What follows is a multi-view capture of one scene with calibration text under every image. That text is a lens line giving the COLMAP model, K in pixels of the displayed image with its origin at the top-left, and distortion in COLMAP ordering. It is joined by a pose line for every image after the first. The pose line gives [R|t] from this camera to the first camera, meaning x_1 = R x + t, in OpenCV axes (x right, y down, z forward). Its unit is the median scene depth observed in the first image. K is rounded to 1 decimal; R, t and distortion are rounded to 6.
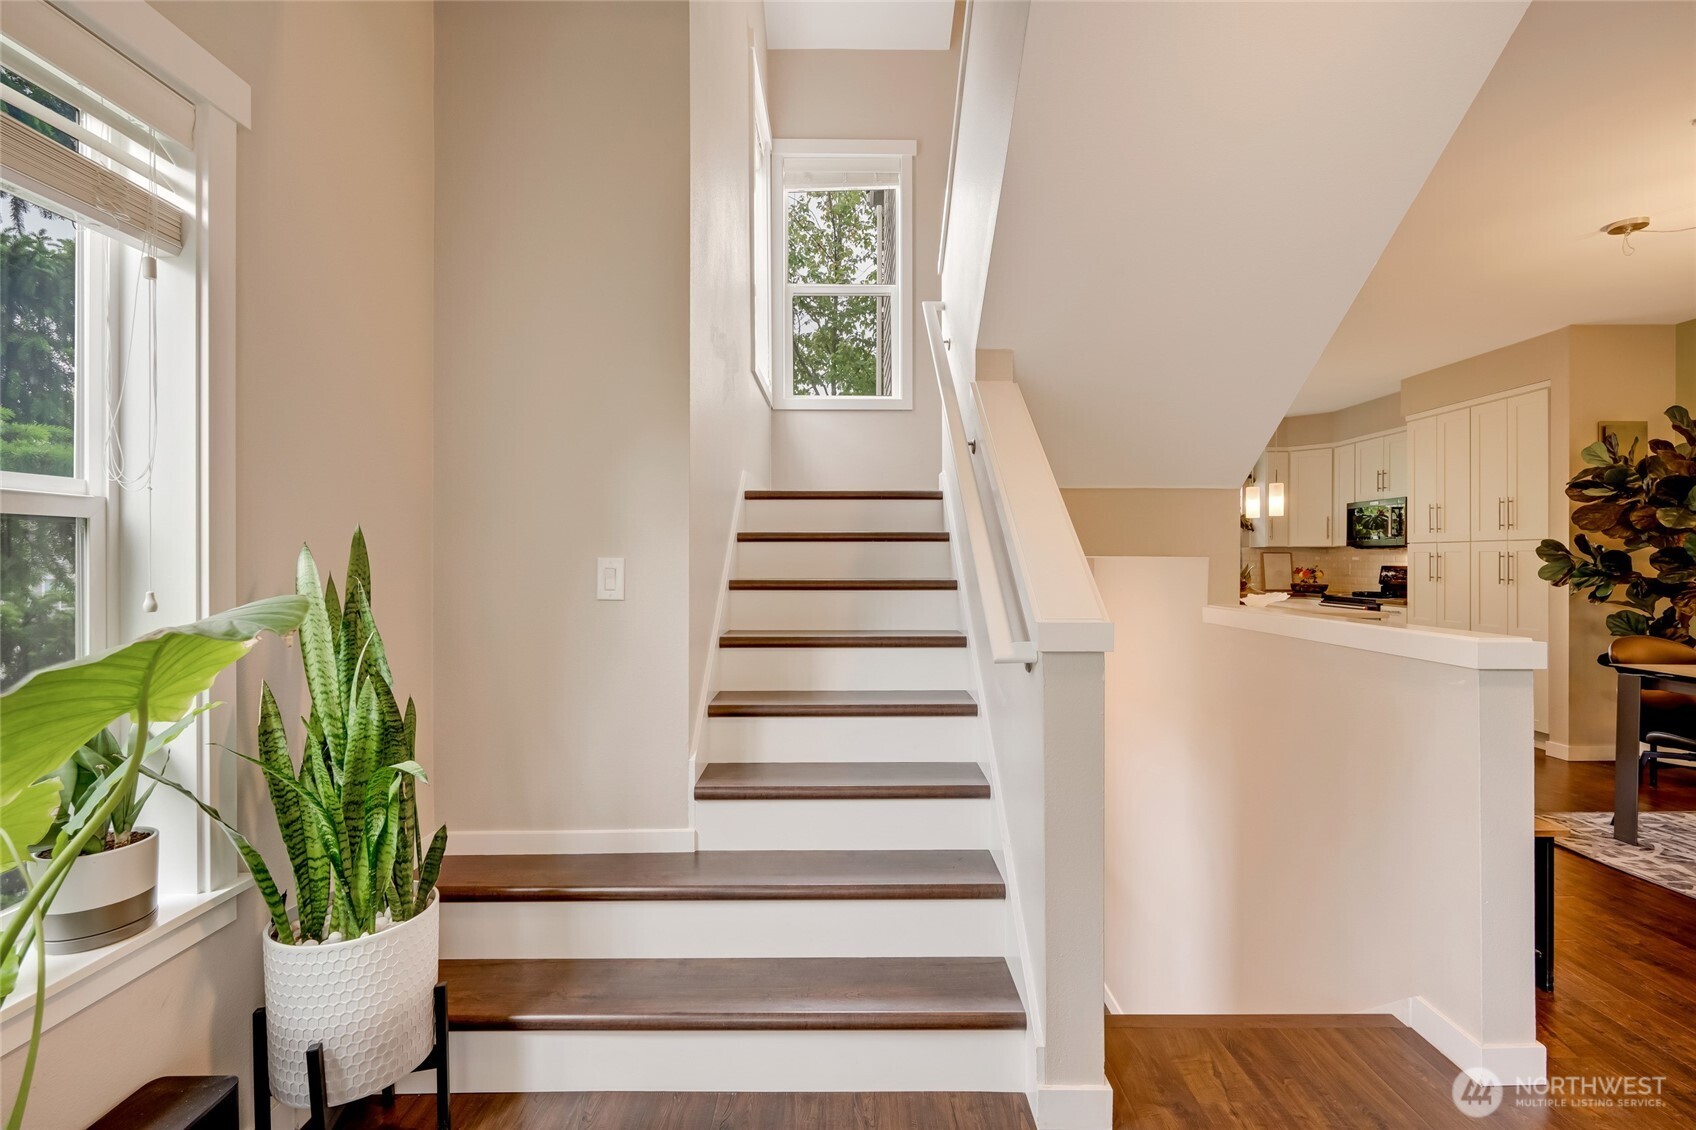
lens RADIAL K [[738.1, 0, 850.0], [0, 738.1, 560.5], [0, 0, 1]] dist [-0.004768, 0.001188]
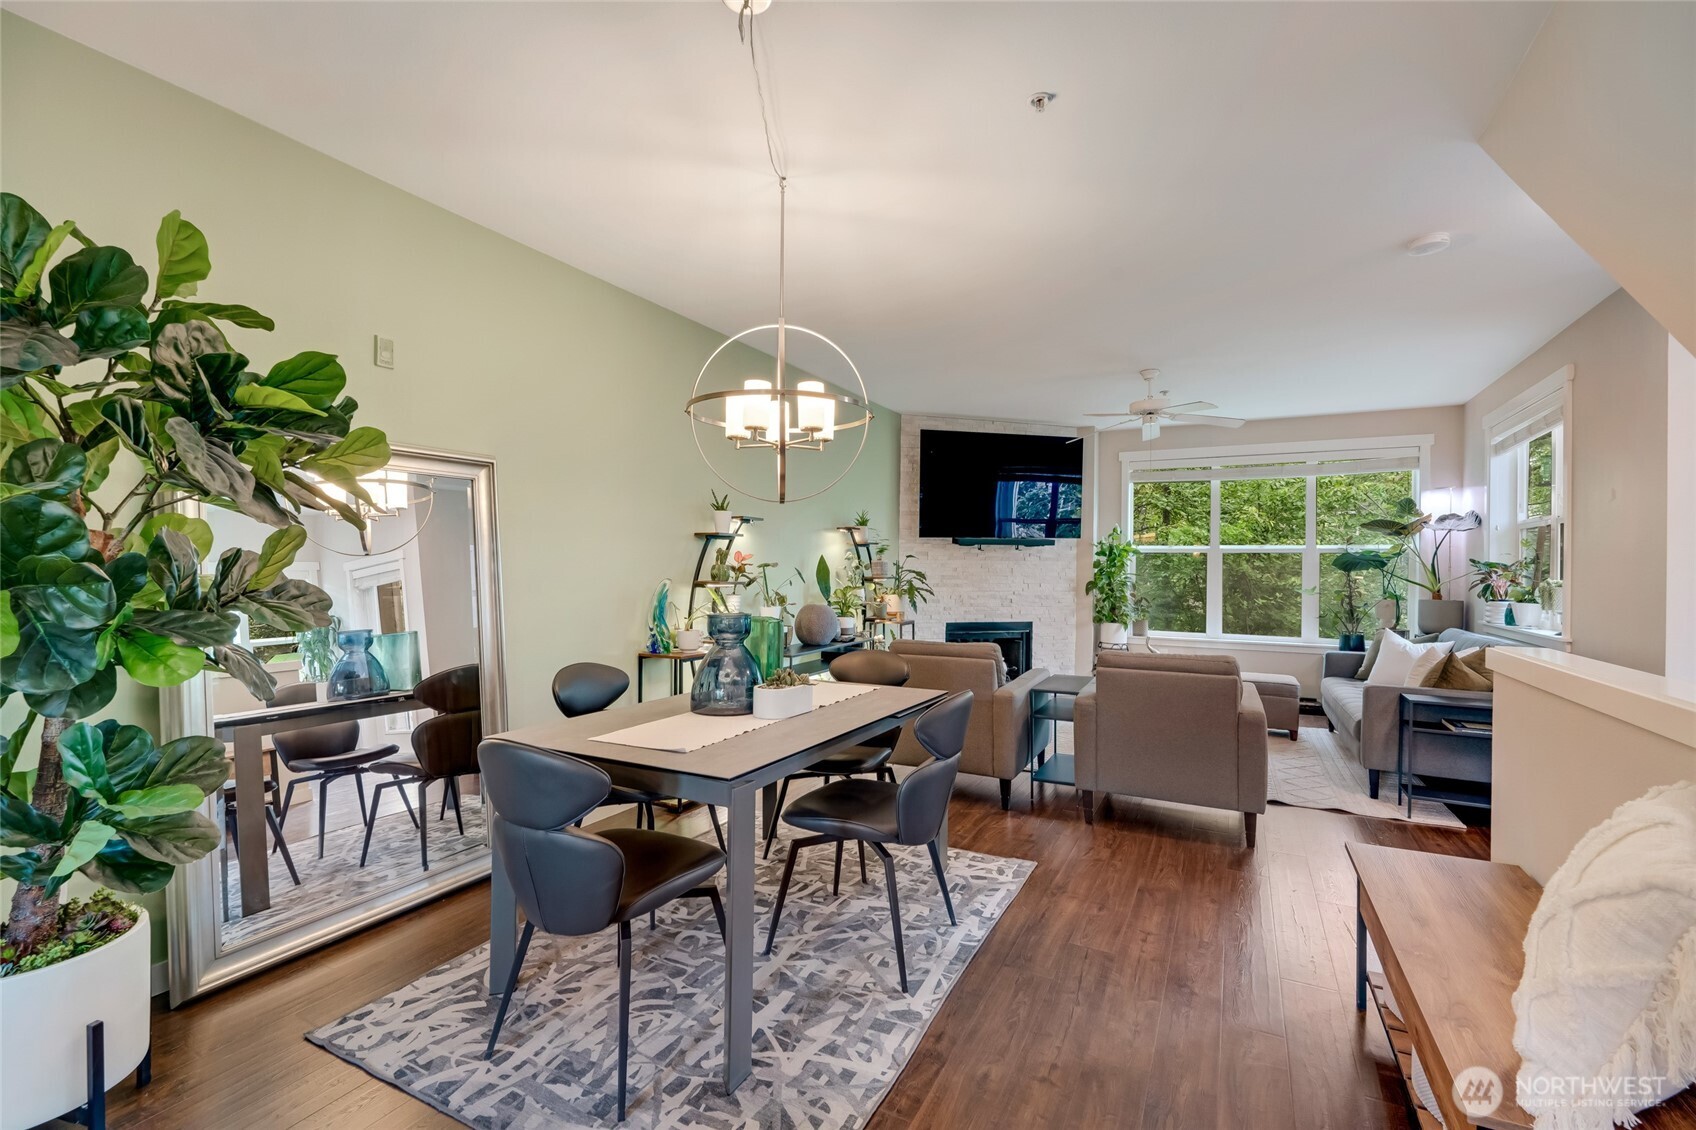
lens RADIAL K [[738.1, 0, 851.0], [0, 738.1, 568.3], [0, 0, 1]] dist [-0.004768, 0.001188]
pose [[-0.883702, -0.007660, 0.467987, 0.426681], [-0.006900, 0.999971, 0.003339, -0.006967], [-0.467999, -0.000279, -0.883729, 0.862668]]
